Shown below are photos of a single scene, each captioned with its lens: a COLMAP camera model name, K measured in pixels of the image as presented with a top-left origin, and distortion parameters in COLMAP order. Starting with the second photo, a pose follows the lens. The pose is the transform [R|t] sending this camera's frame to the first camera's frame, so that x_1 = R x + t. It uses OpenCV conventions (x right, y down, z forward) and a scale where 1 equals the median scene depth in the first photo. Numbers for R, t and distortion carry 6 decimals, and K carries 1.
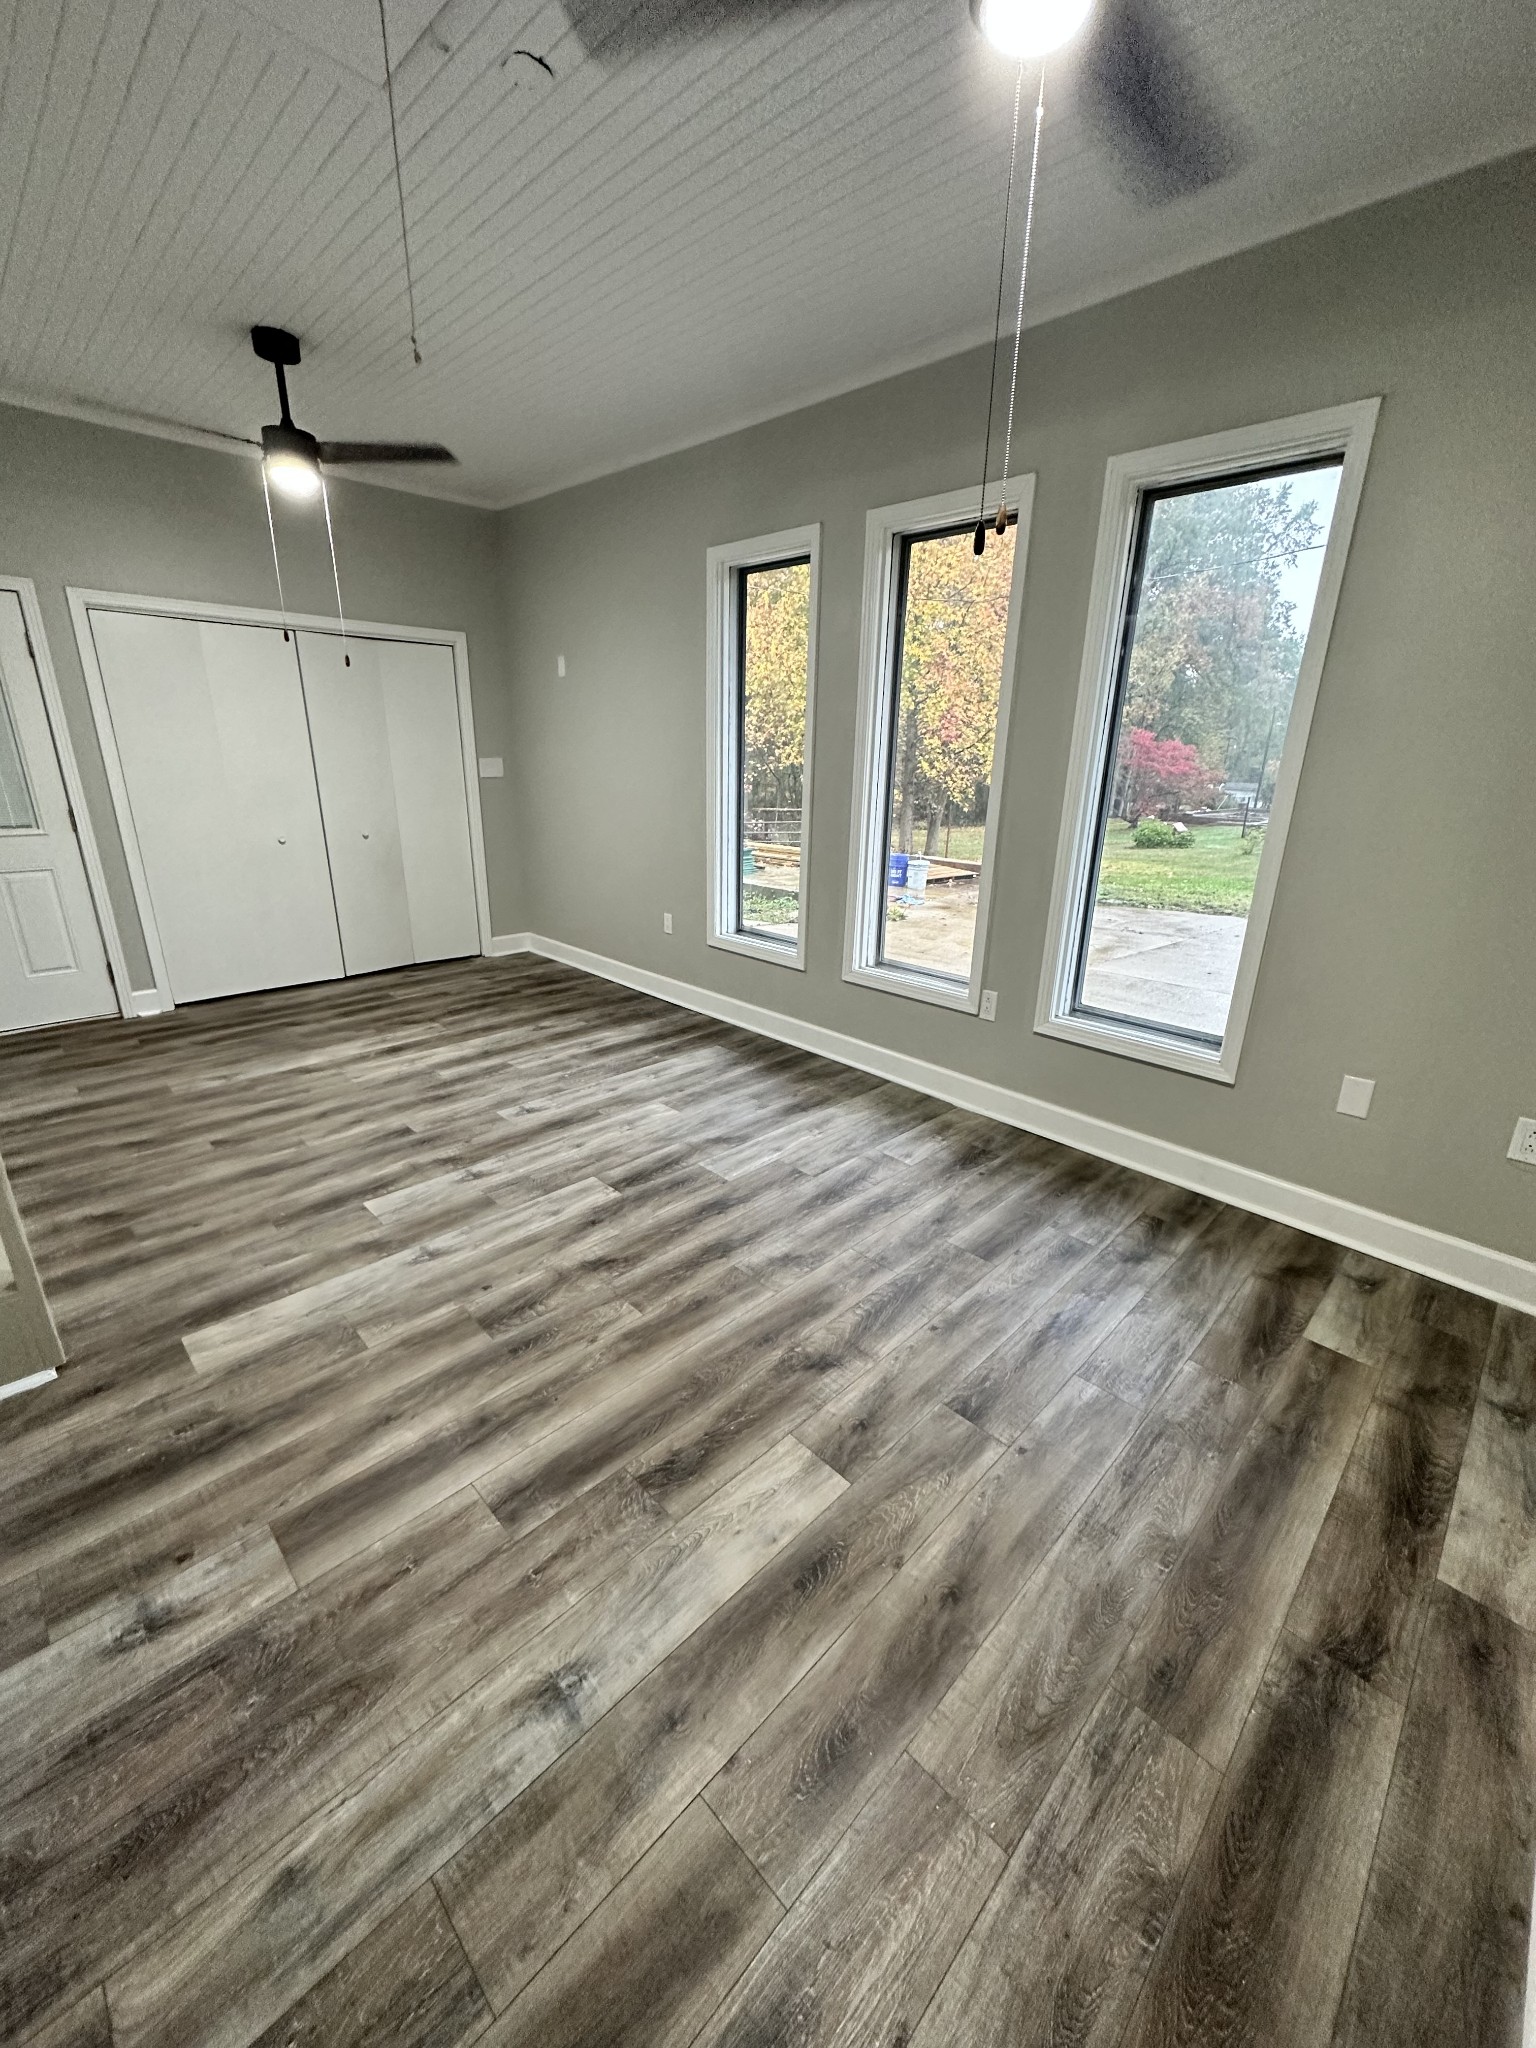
lens RADIAL K [[813.4, 0, 769.3], [0, 813.4, 1022.3], [0, 0, 1]] dist [0.002173, 0.000026]
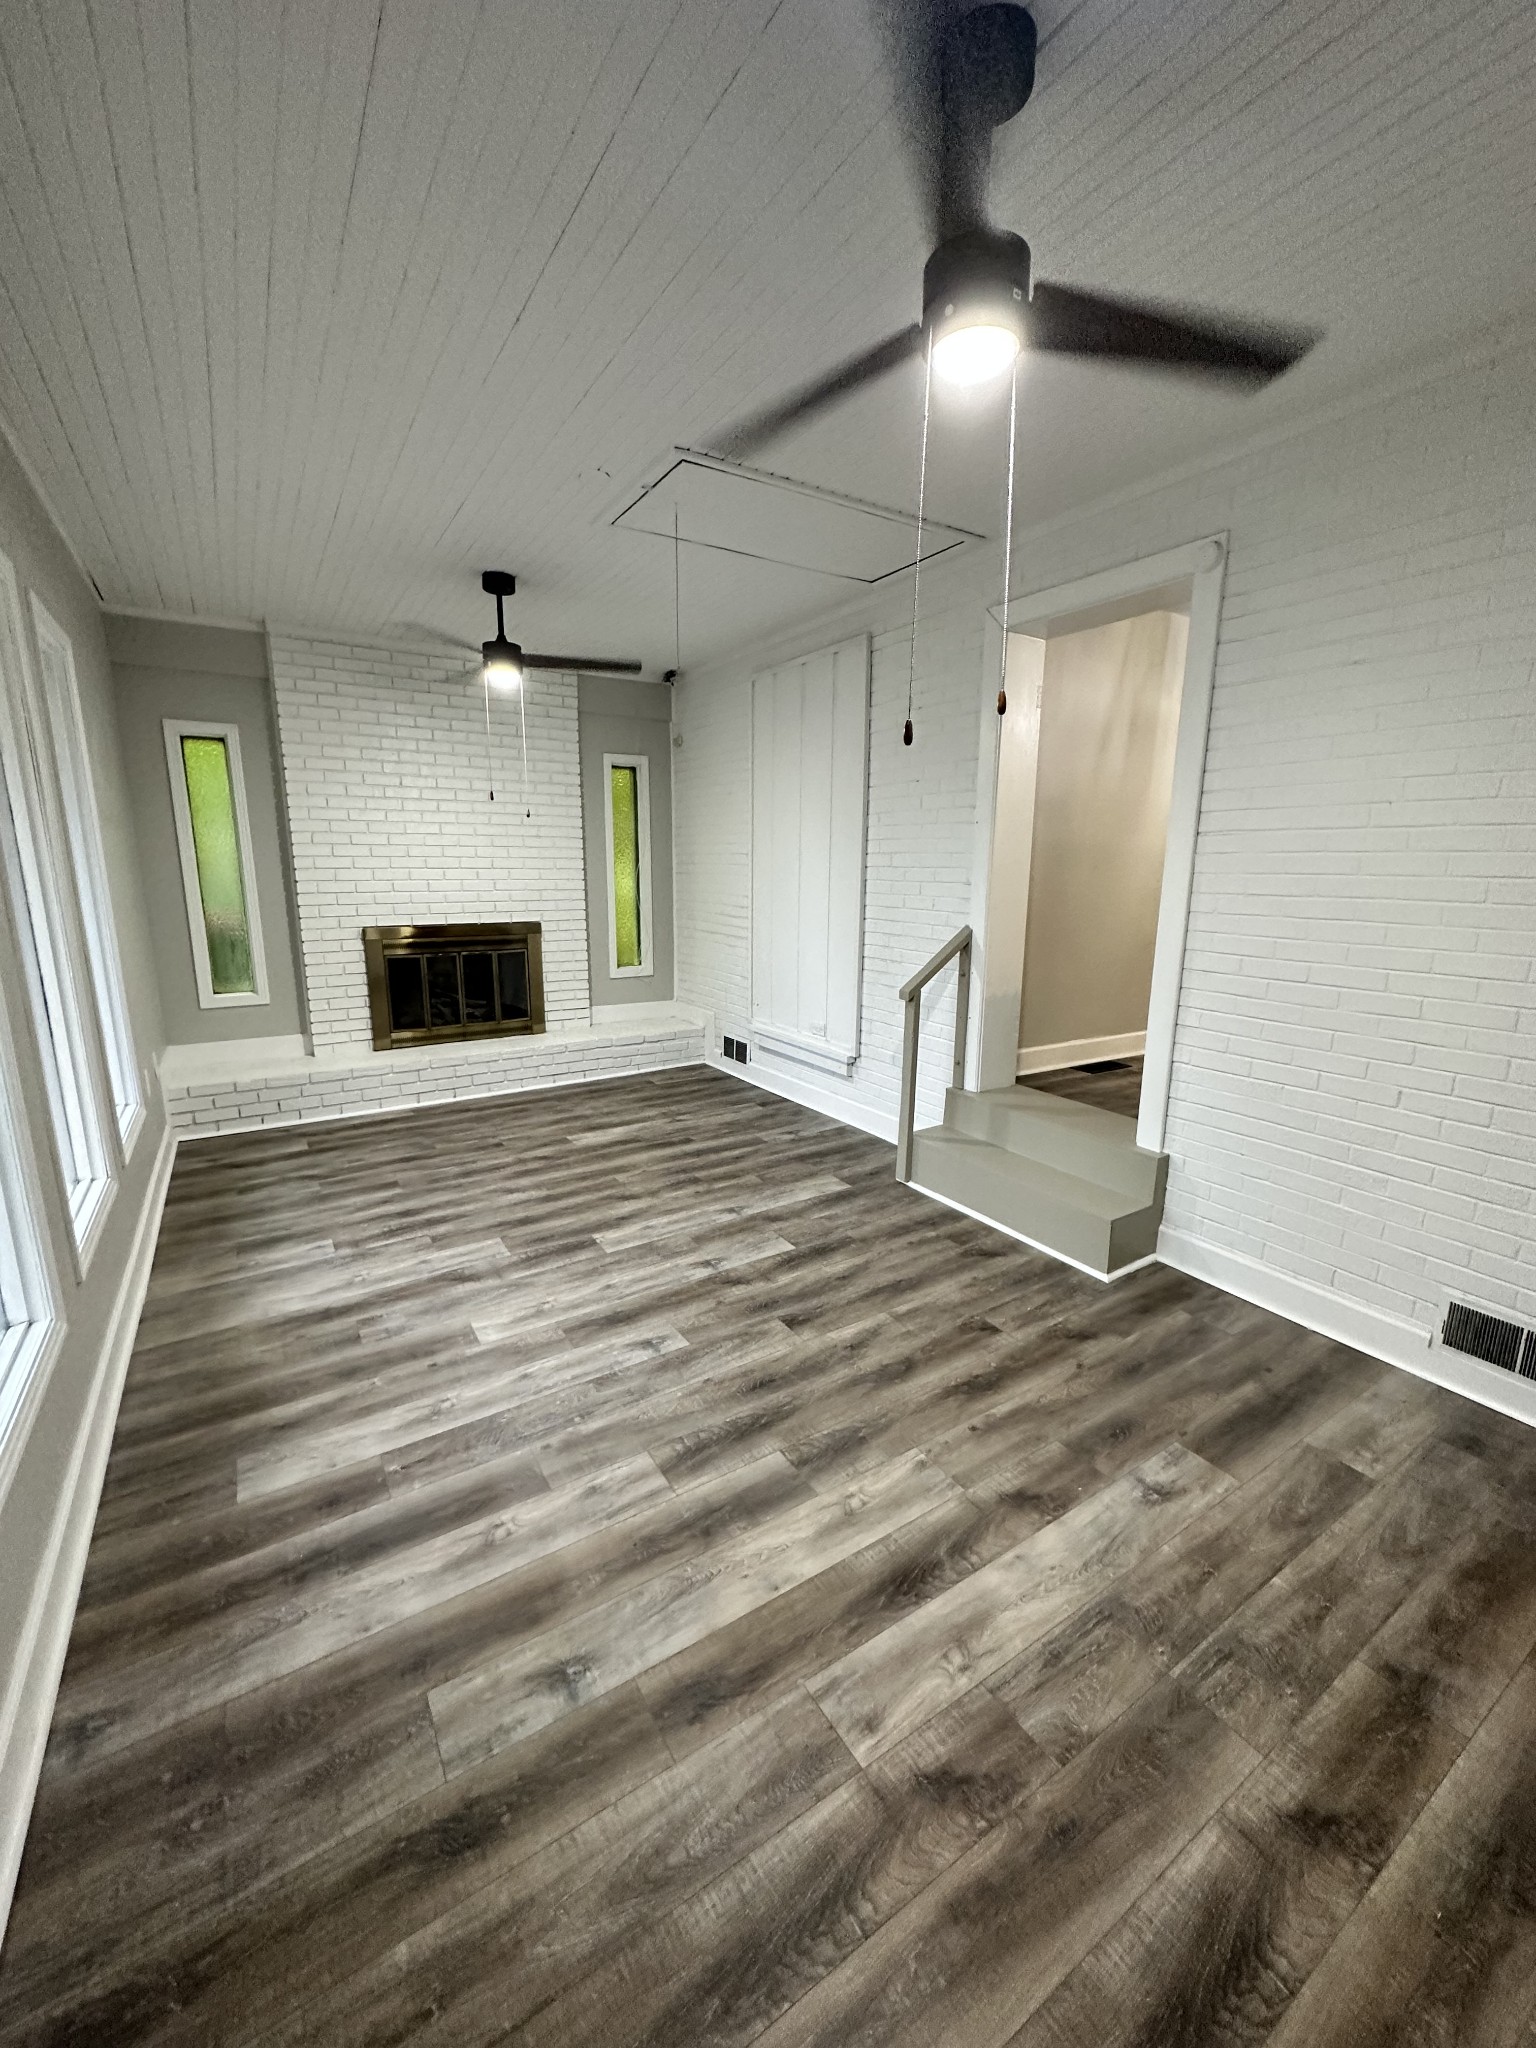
lens RADIAL K [[813.4, 0, 761.6], [0, 813.4, 1031.7], [0, 0, 1]] dist [0.002173, 0.000026]
pose [[-0.973473, -0.073949, 0.216520, -0.642499], [0.047080, 0.861337, 0.505848, -0.625621], [-0.223904, 0.502624, -0.835007, 1.736638]]
